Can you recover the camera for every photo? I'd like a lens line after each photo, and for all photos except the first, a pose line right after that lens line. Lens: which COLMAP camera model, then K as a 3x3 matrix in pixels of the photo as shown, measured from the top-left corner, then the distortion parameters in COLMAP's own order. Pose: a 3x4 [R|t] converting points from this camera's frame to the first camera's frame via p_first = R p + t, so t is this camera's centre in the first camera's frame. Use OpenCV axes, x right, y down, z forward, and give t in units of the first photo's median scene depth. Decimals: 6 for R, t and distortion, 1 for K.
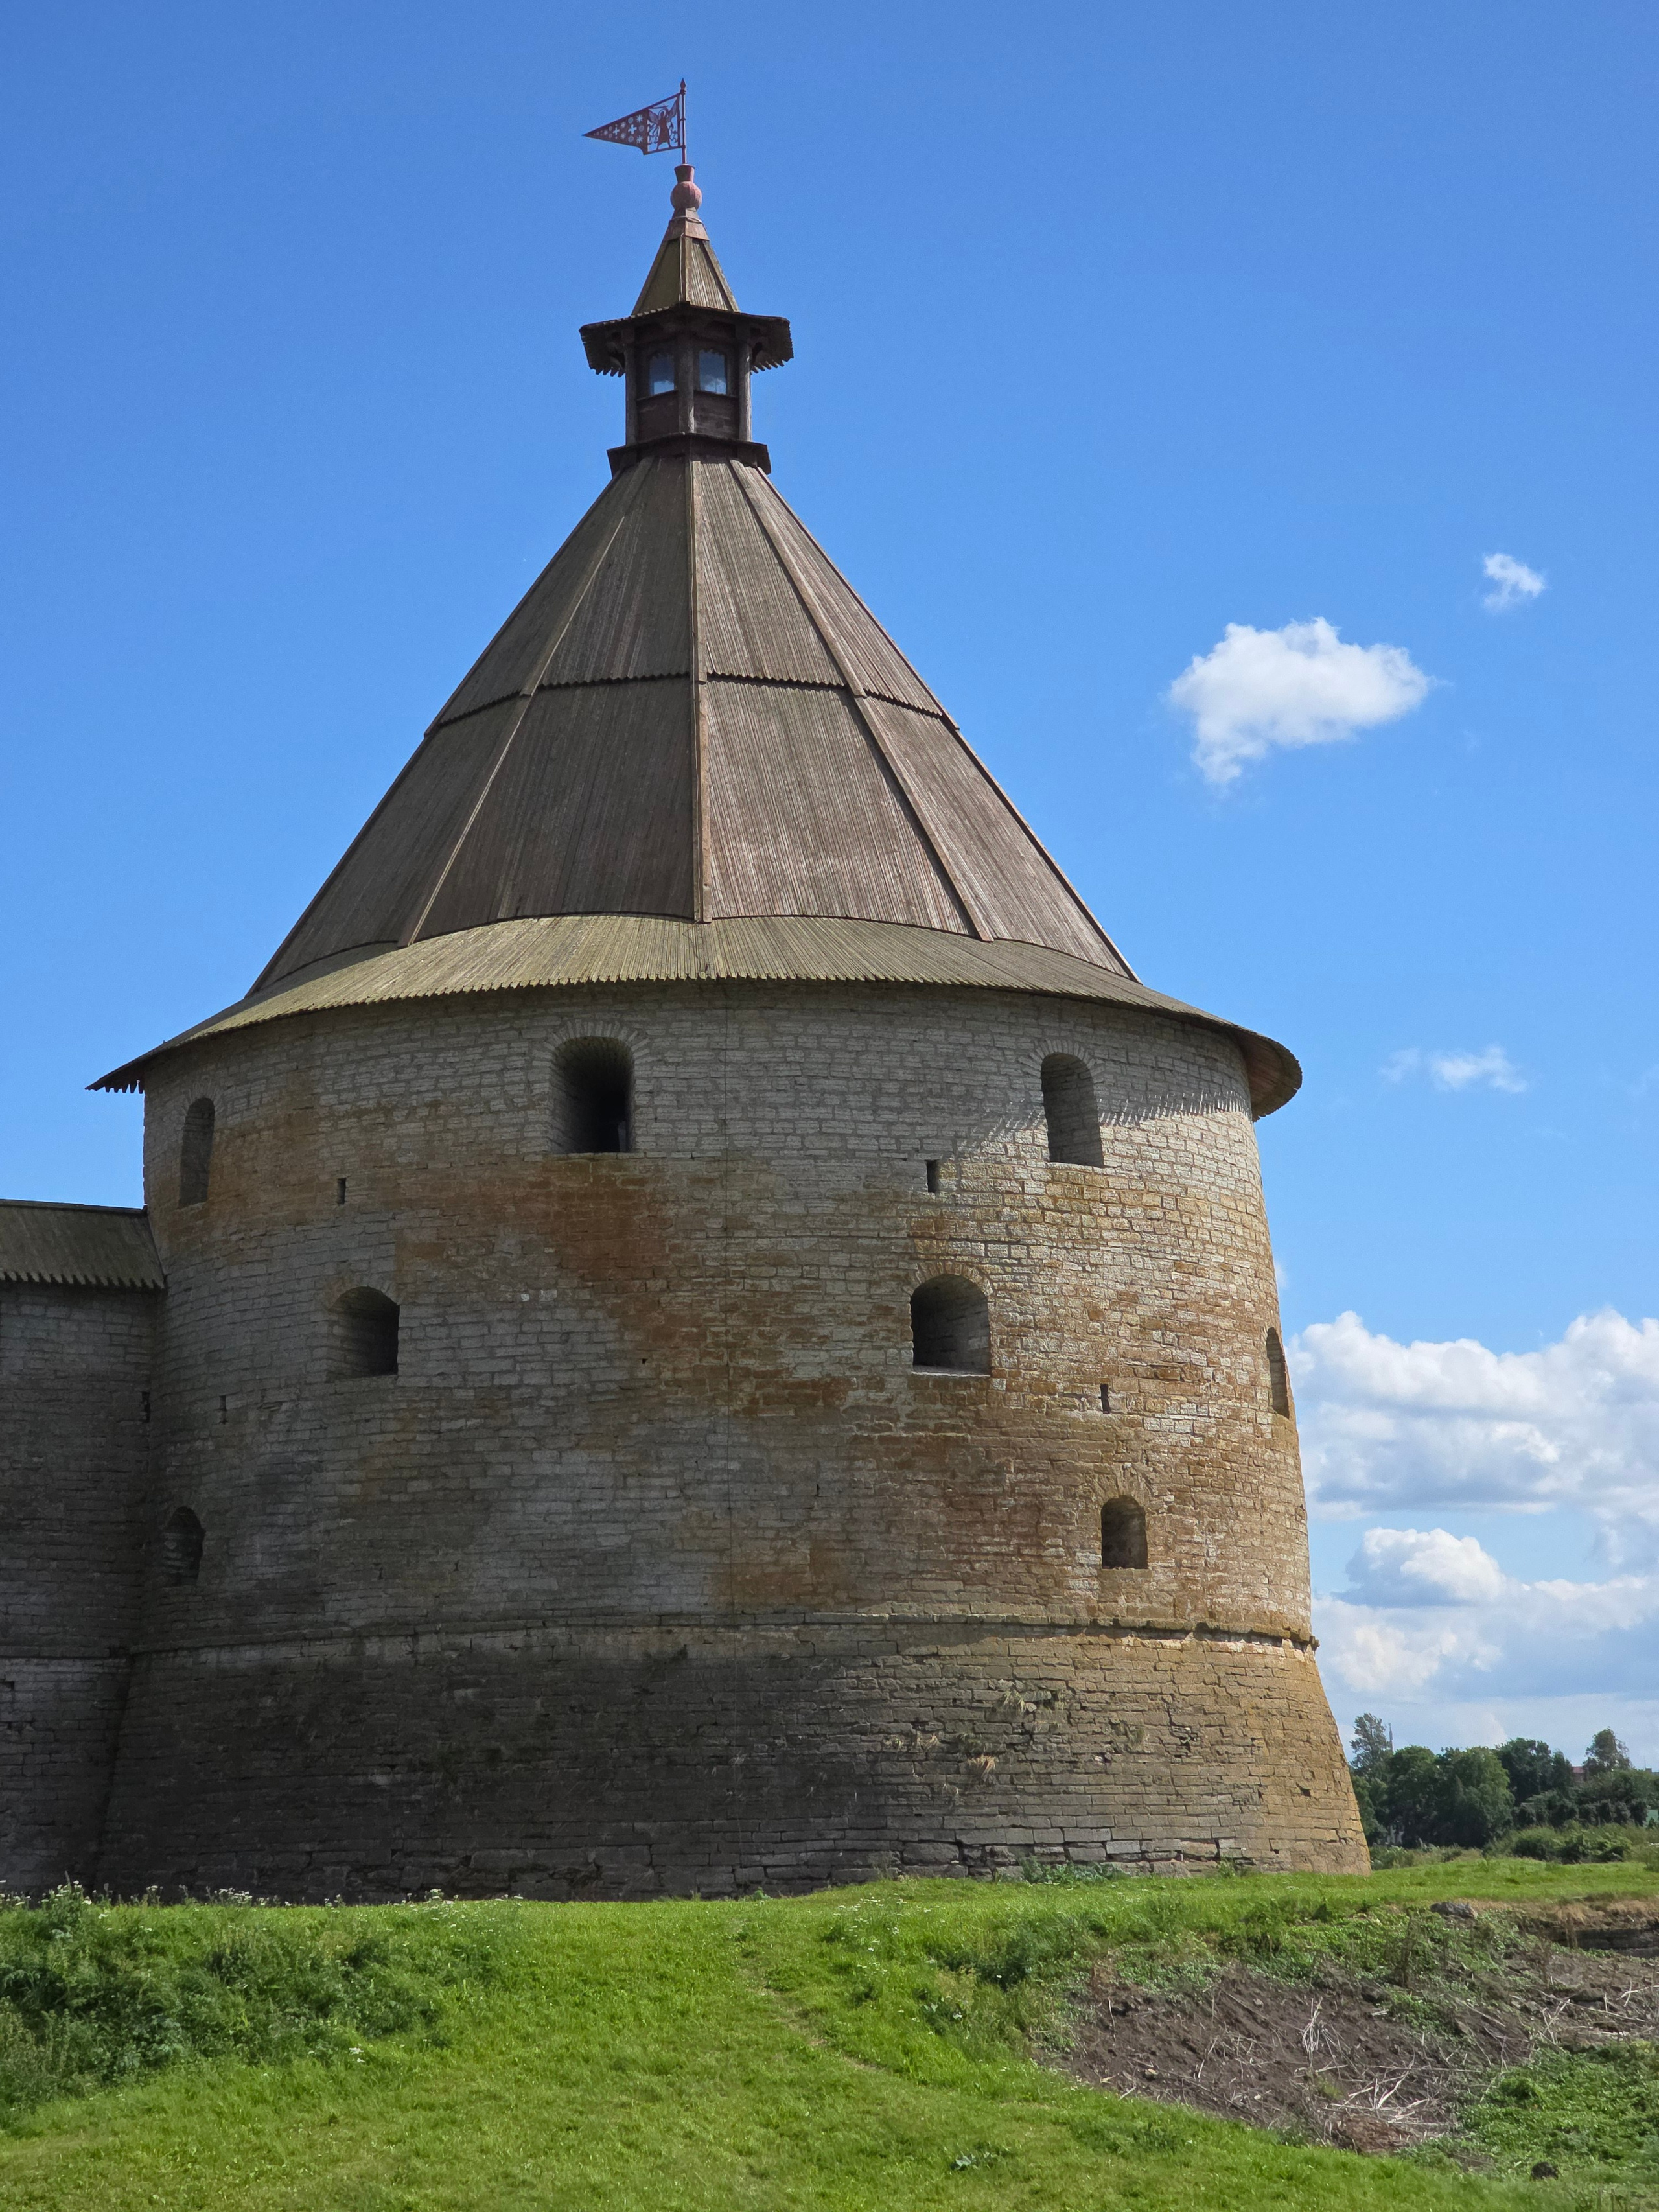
lens RADIAL K [[4141.4, 0, 744.7], [0, 4141.4, 1111.9], [0, 0, 1]] dist [-0.072606, 0.000000]
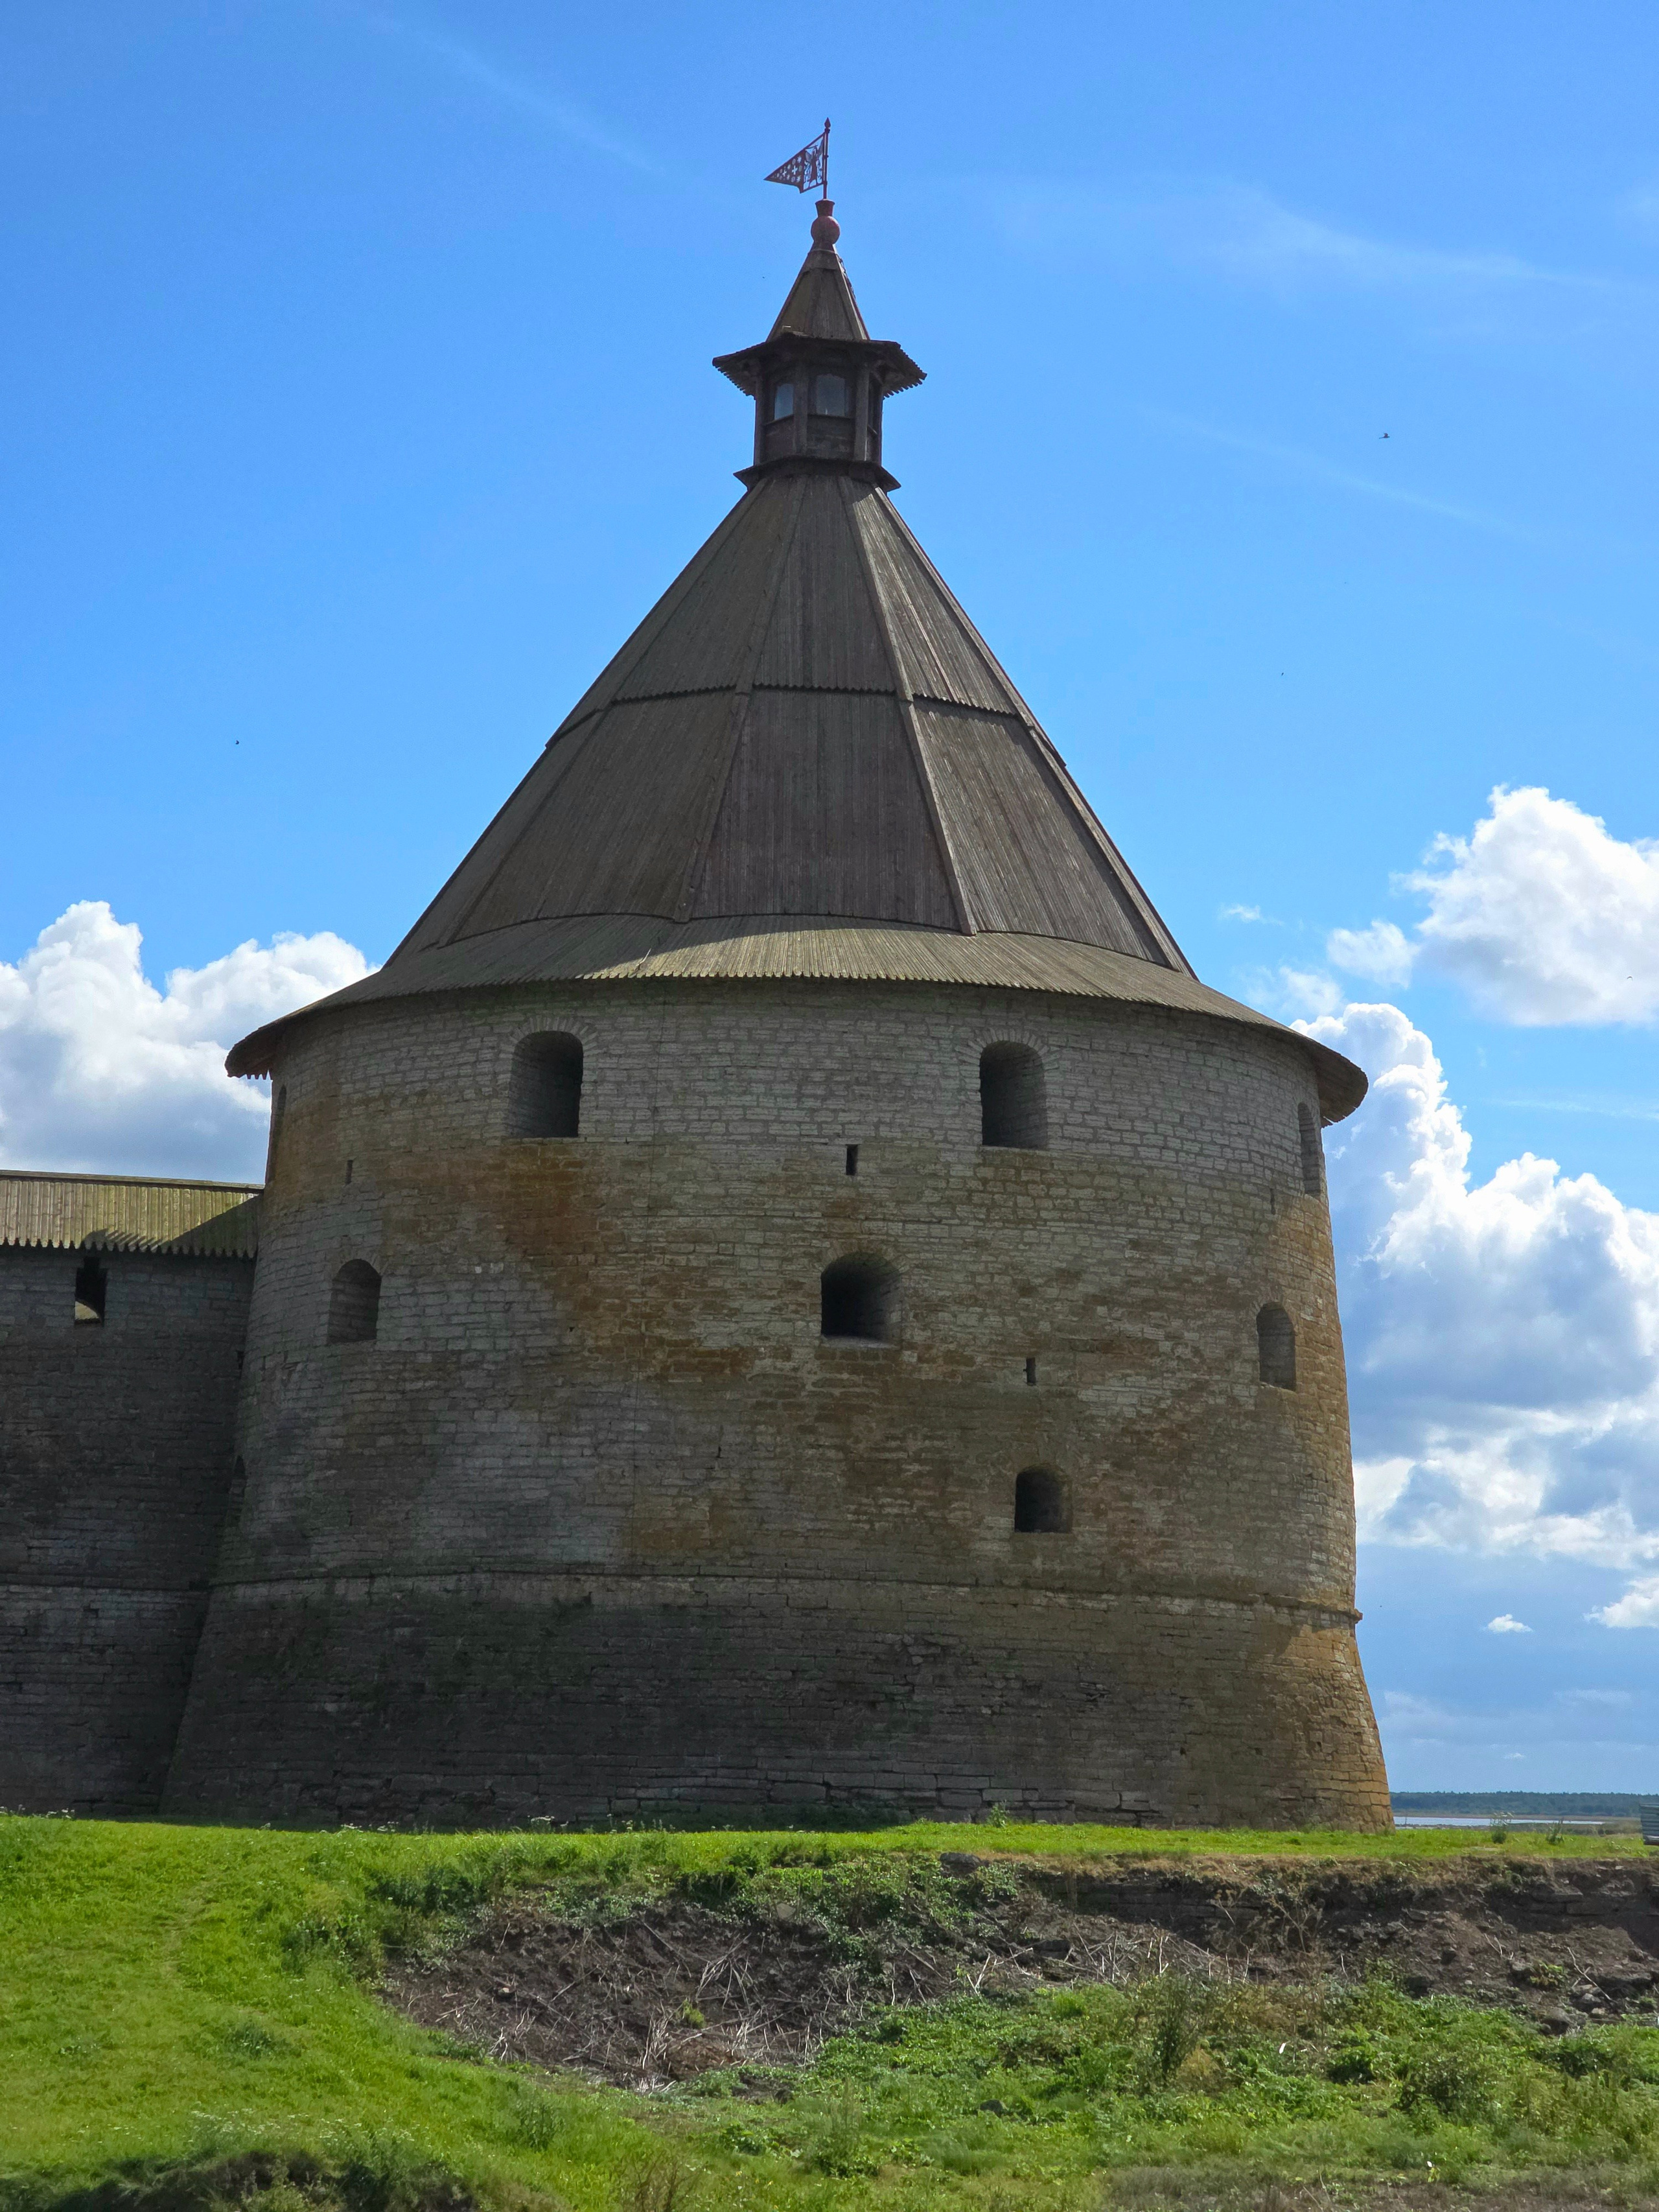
lens RADIAL K [[4141.4, 0, 958.0], [0, 4141.4, 1074.6], [0, 0, 1]] dist [-0.072606, 0.000000]
pose [[0.970061, -0.004015, -0.242828, 0.330977], [0.005261, 0.999976, 0.004482, -0.010925], [0.242804, -0.005625, 0.970059, -0.026900]]
